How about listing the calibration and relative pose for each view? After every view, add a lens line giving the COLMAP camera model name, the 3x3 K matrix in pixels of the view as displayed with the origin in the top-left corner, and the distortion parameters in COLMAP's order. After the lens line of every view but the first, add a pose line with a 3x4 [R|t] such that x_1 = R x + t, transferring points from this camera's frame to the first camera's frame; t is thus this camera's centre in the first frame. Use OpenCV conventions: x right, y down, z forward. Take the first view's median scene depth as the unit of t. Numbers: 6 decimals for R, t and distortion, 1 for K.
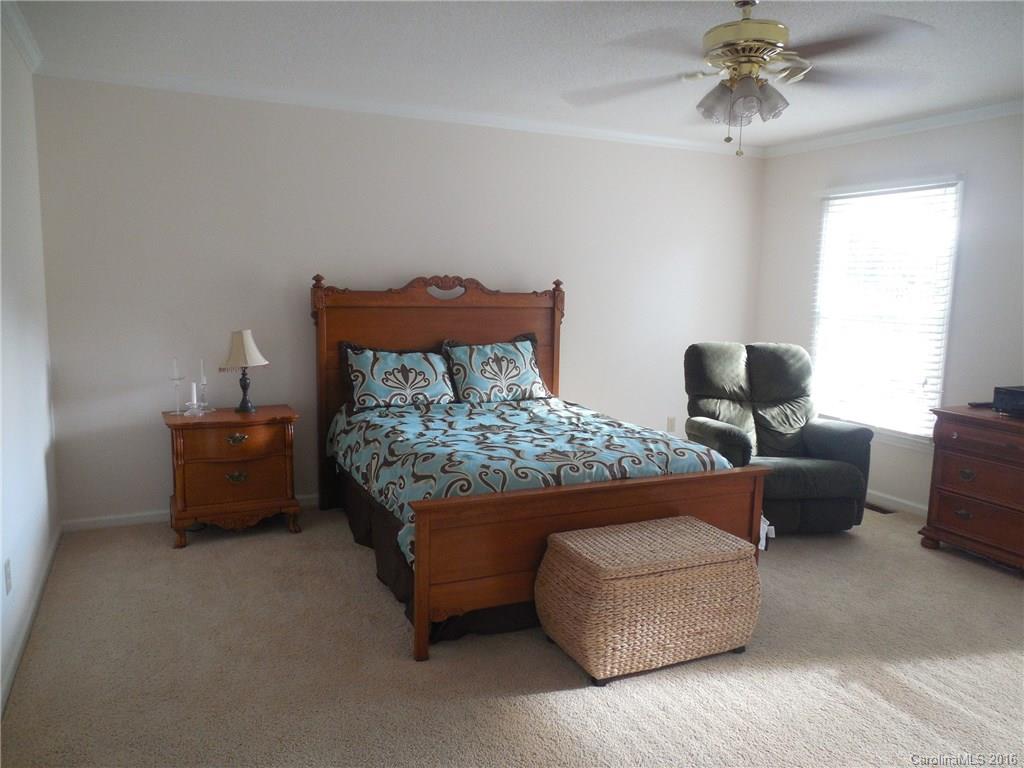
lens RADIAL K [[756.6, 0, 512.1], [0, 756.6, 384.7], [0, 0, 1]] dist [0.000083, 0.000806]
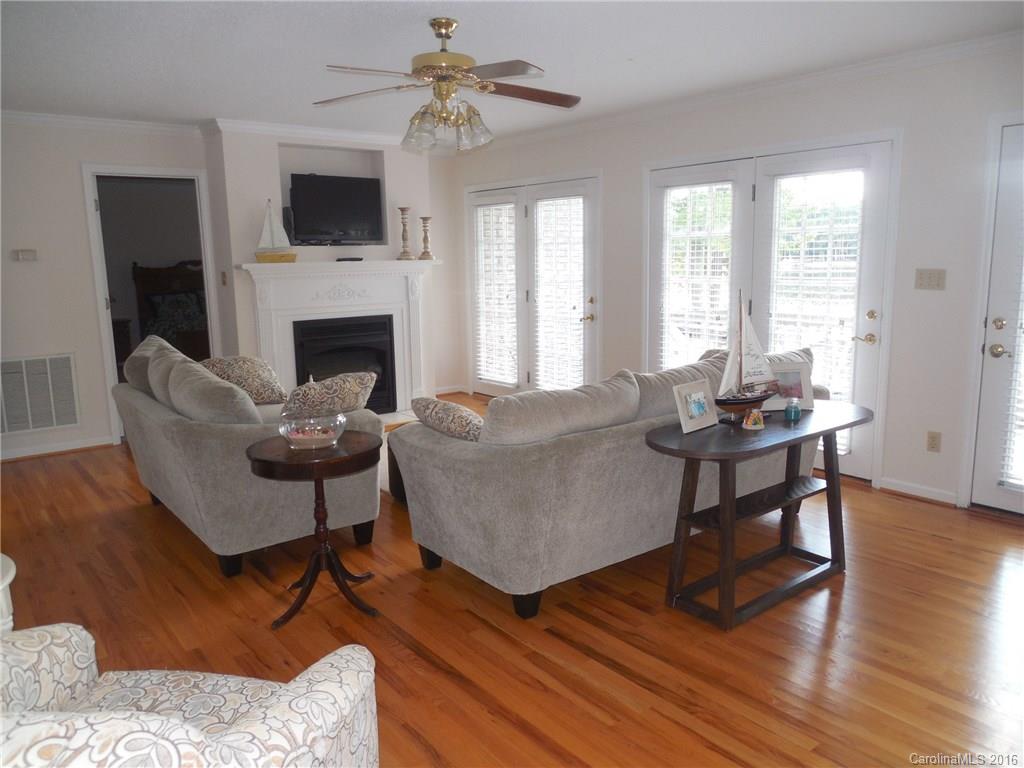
lens RADIAL K [[756.6, 0, 514.6], [0, 756.6, 382.5], [0, 0, 1]] dist [0.000083, 0.000806]
pose [[0.964260, -0.081807, 0.252011, 0.248019], [0.072559, 0.996313, 0.045787, 0.196214], [-0.254828, -0.025864, 0.966641, -1.505480]]
